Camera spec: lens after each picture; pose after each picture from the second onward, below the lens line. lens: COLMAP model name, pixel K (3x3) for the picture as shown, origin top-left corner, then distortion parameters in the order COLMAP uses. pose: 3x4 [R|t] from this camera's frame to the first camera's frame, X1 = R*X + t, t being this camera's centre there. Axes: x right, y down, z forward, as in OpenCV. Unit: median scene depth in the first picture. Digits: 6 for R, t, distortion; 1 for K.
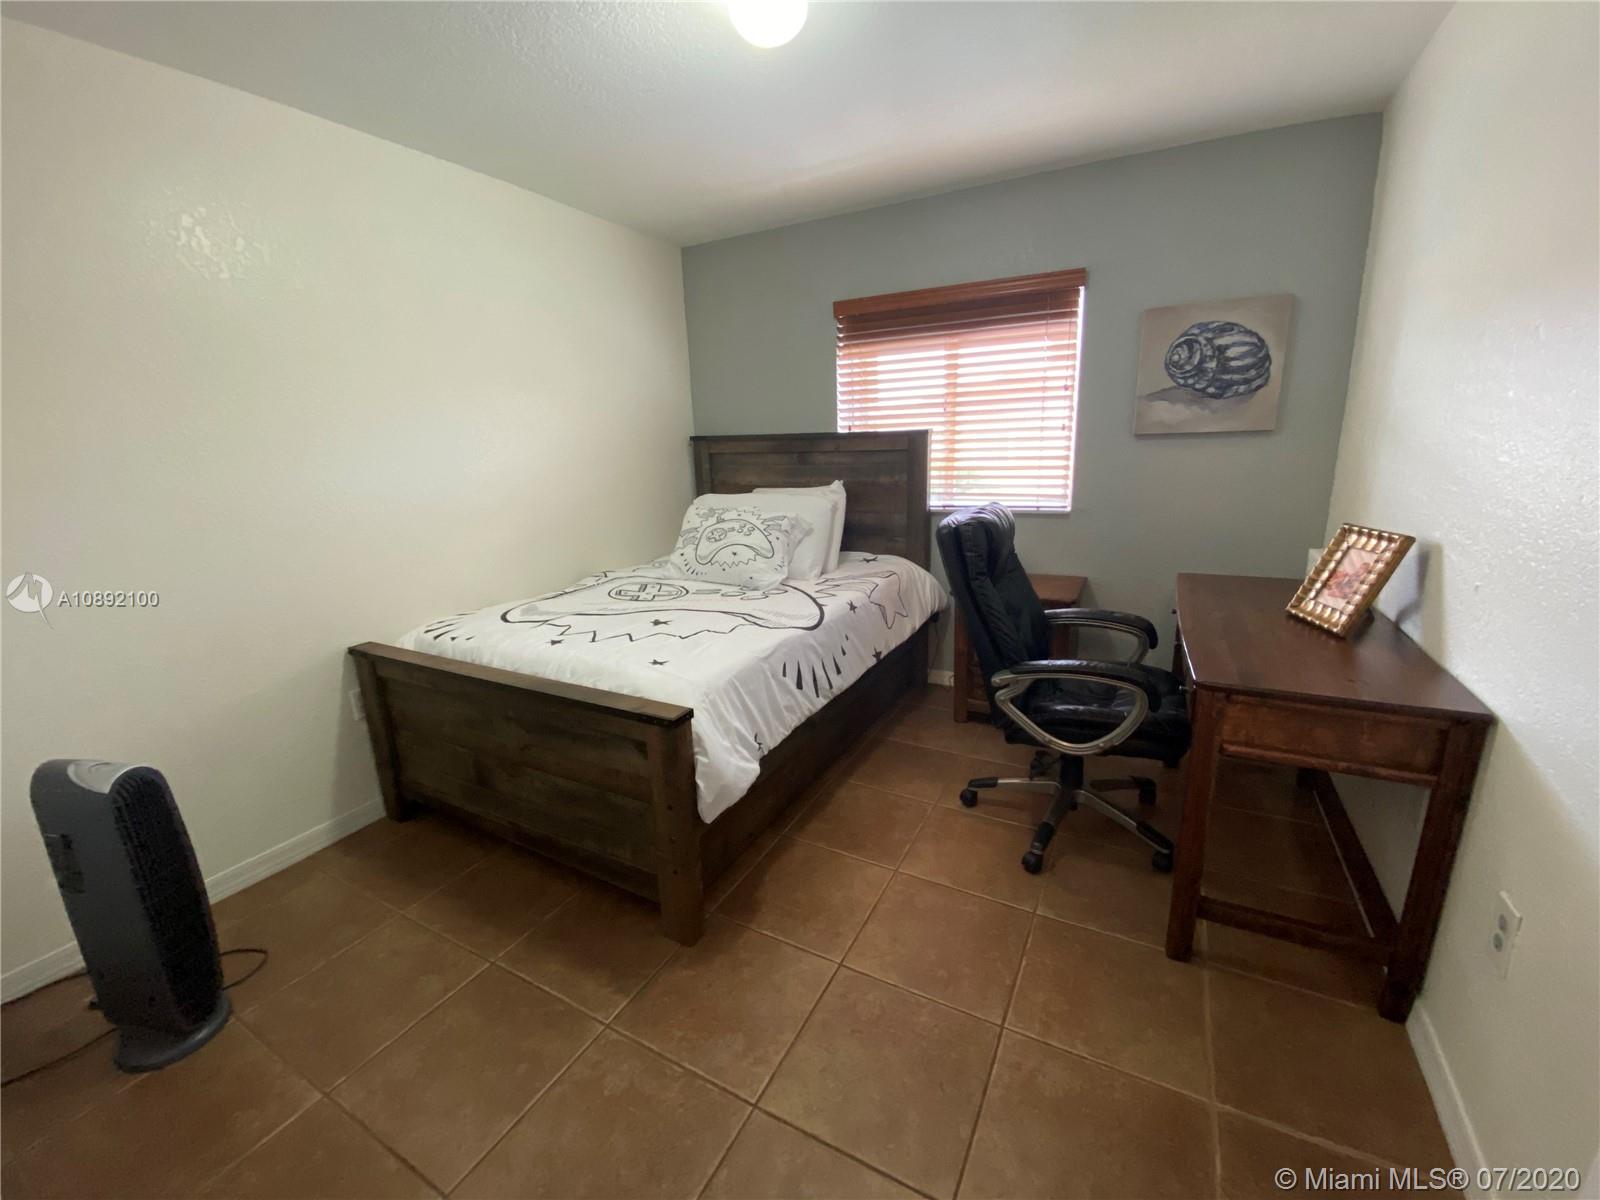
lens RADIAL K [[655.3, 0, 802.7], [0, 655.3, 599.9], [0, 0, 1]] dist [0.007438, -0.011337]
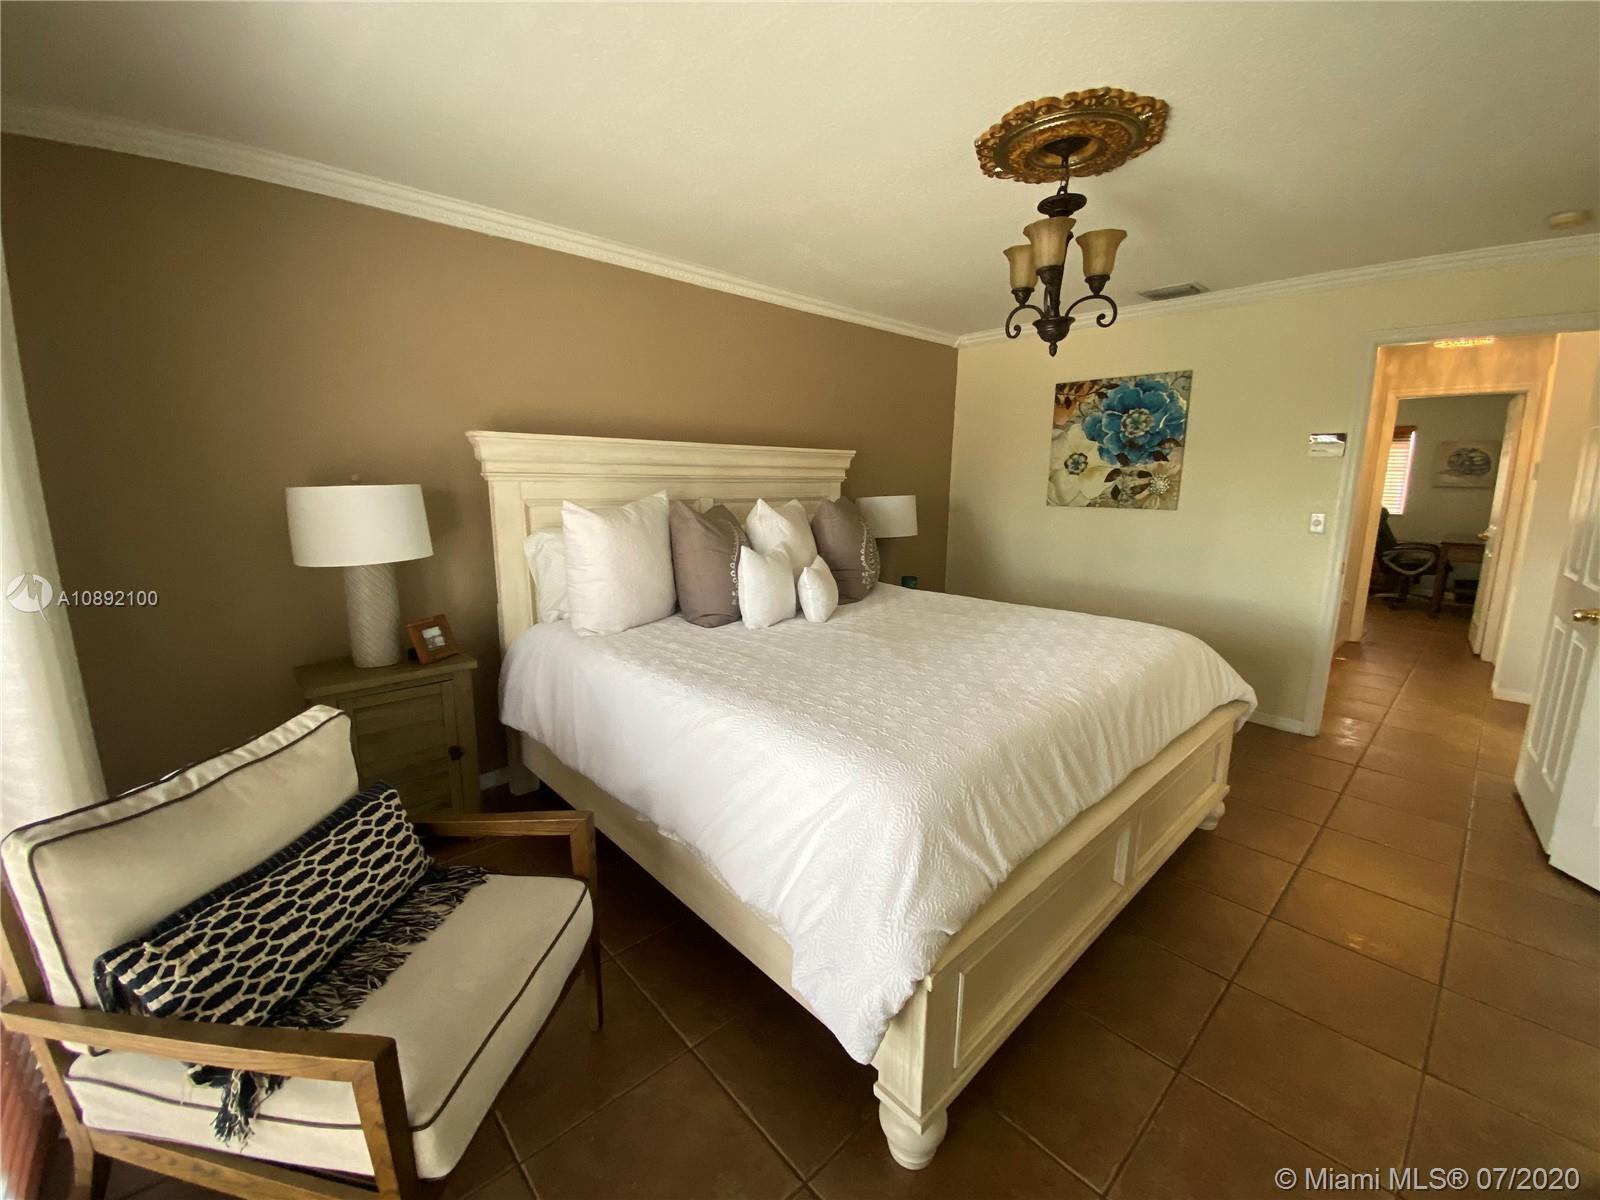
lens RADIAL K [[655.3, 0, 809.8], [0, 655.3, 600.3], [0, 0, 1]] dist [0.007438, -0.011337]
pose [[0.958493, 0.076750, -0.274592, -1.277941], [-0.092524, 0.994696, -0.044942, 0.620640], [0.269687, 0.068483, 0.960510, -2.430729]]
